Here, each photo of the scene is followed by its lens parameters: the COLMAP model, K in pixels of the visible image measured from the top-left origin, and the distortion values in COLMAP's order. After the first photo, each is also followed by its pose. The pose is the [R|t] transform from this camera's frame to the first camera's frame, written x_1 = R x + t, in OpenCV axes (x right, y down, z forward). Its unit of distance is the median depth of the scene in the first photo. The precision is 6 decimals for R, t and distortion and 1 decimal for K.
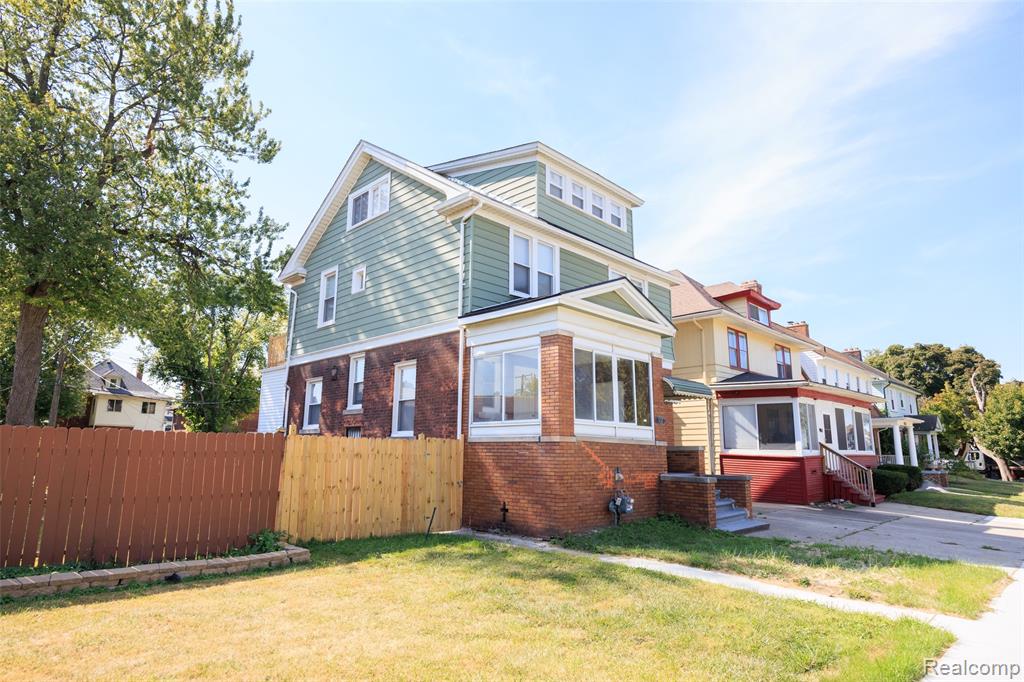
lens RADIAL K [[589.6, 0, 508.0], [0, 589.6, 343.7], [0, 0, 1]] dist [-0.008462, -0.001229]
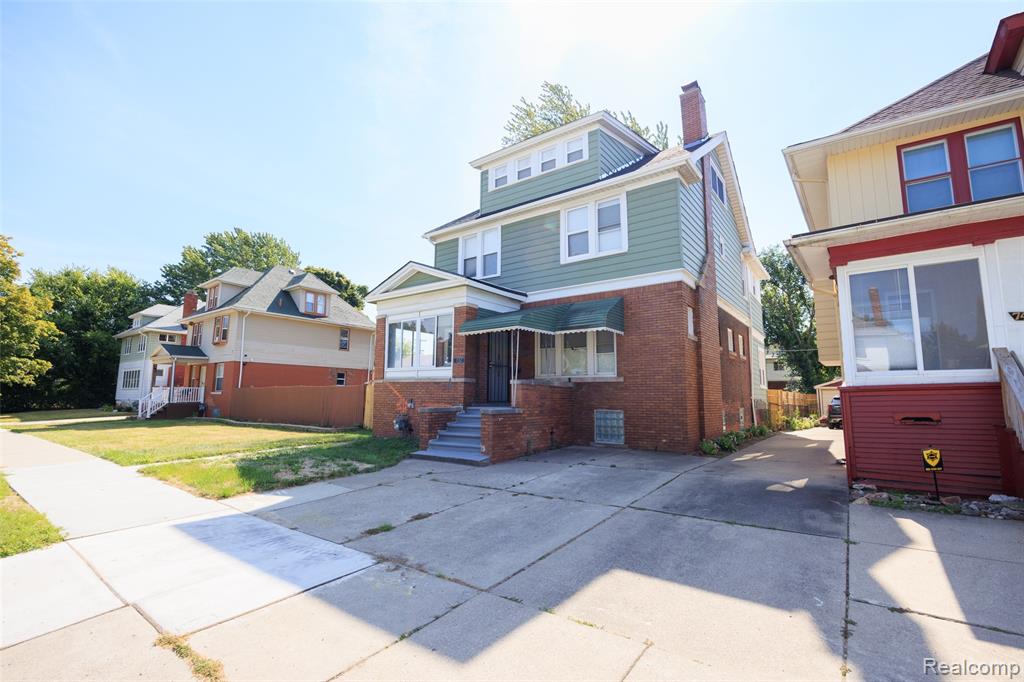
lens RADIAL K [[462.0, 0, 511.0], [0, 462.0, 342.9], [0, 0, 1]] dist [-0.019798, -0.000361]
pose [[0.147371, -0.125204, -0.981125, 0.896031], [0.178180, 0.979088, -0.098180, 0.155776], [0.972900, -0.160348, 0.166598, 0.726296]]
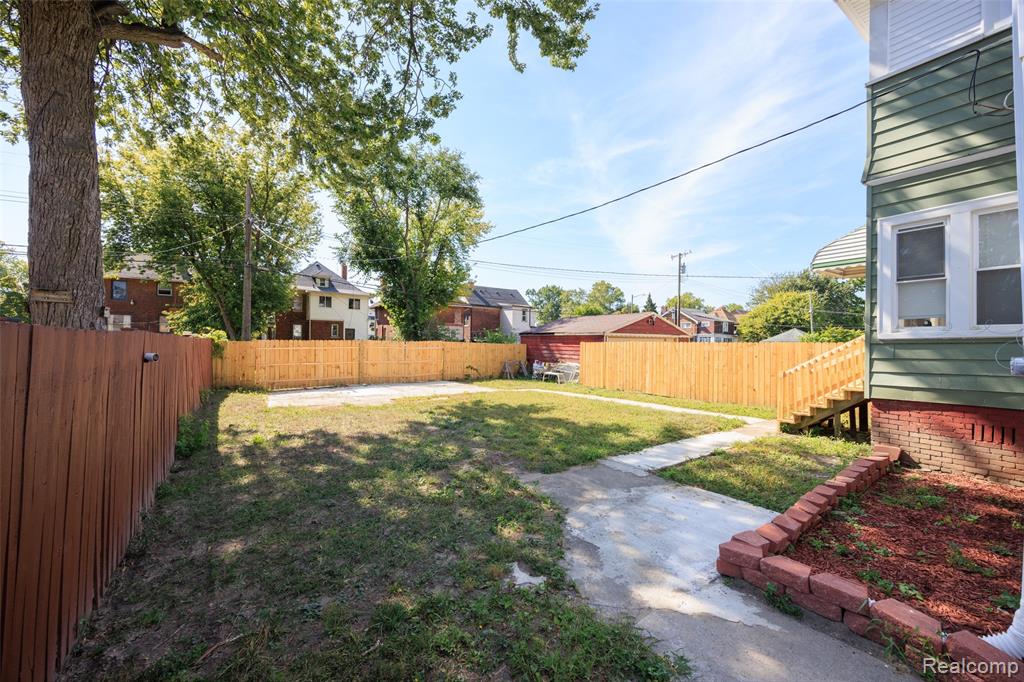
lens RADIAL K [[398.6, 0, 510.0], [0, 398.6, 339.3], [0, 0, 1]] dist [0.001290, 0.000094]
pose [[0.982677, -0.000870, -0.185324, -0.602811], [0.033247, 0.984593, 0.171670, 0.178787], [0.182320, -0.174857, 0.967566, 1.026319]]
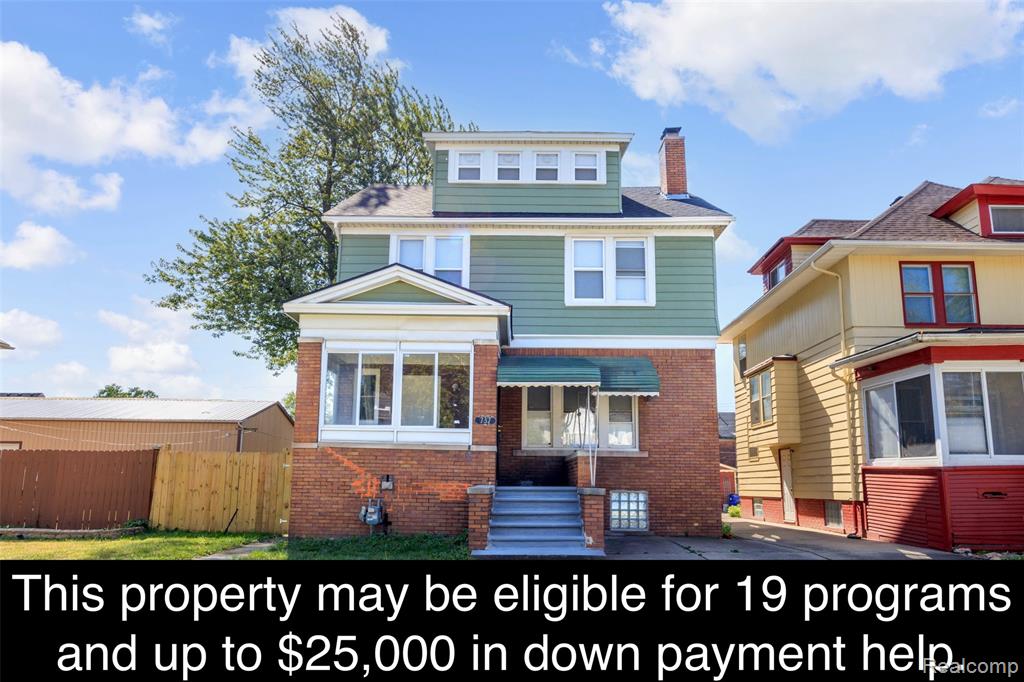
lens RADIAL K [[651.2, 0, 515.3], [0, 651.2, 391.5], [0, 0, 1]] dist [-0.008366, -0.001128]
pose [[0.701312, -0.104708, -0.705123, 0.711384], [0.128072, 0.991566, -0.019864, 0.086547], [0.701256, -0.076375, 0.708807, 0.296066]]
